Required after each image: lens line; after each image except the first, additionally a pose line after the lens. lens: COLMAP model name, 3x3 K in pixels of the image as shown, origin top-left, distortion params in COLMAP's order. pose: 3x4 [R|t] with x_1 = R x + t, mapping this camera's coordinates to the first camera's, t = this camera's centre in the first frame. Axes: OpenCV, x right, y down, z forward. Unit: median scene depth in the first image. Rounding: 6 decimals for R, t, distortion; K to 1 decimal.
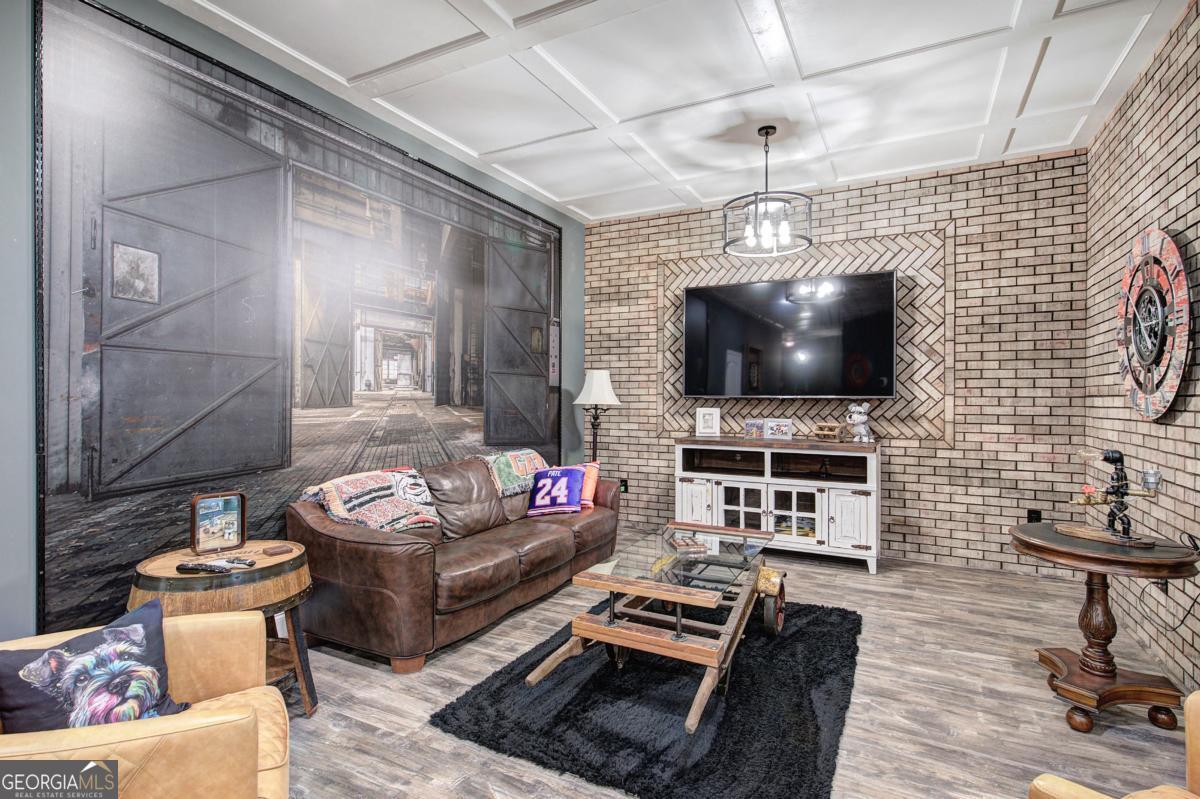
lens RADIAL K [[582.2, 0, 605.9], [0, 582.2, 397.4], [0, 0, 1]] dist [0.002120, 0.000563]
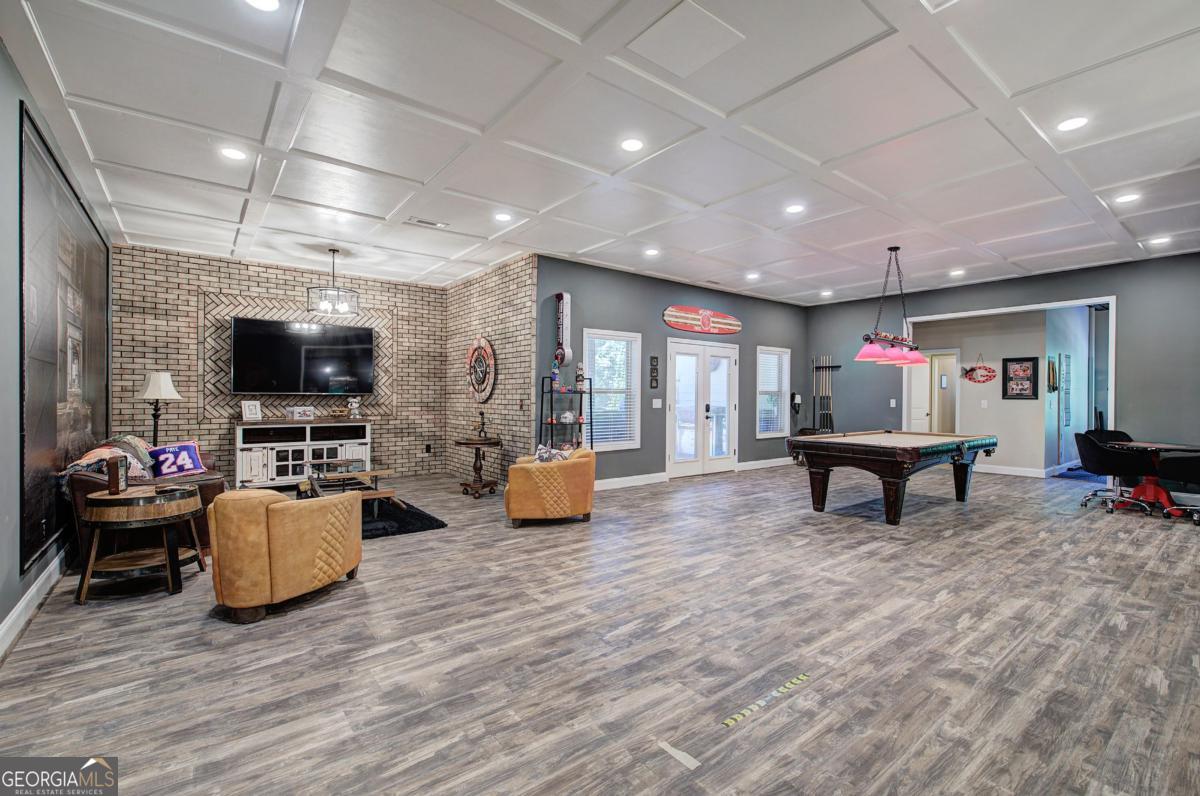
lens RADIAL K [[529.6, 0, 600.0], [0, 529.6, 398.0], [0, 0, 1]] dist [0.000305, 0.000022]
pose [[0.420890, -0.004998, 0.907098, -0.768559], [-0.001956, 0.999977, 0.006418, 0.000242], [-0.907110, -0.004476, 0.420871, -0.415182]]
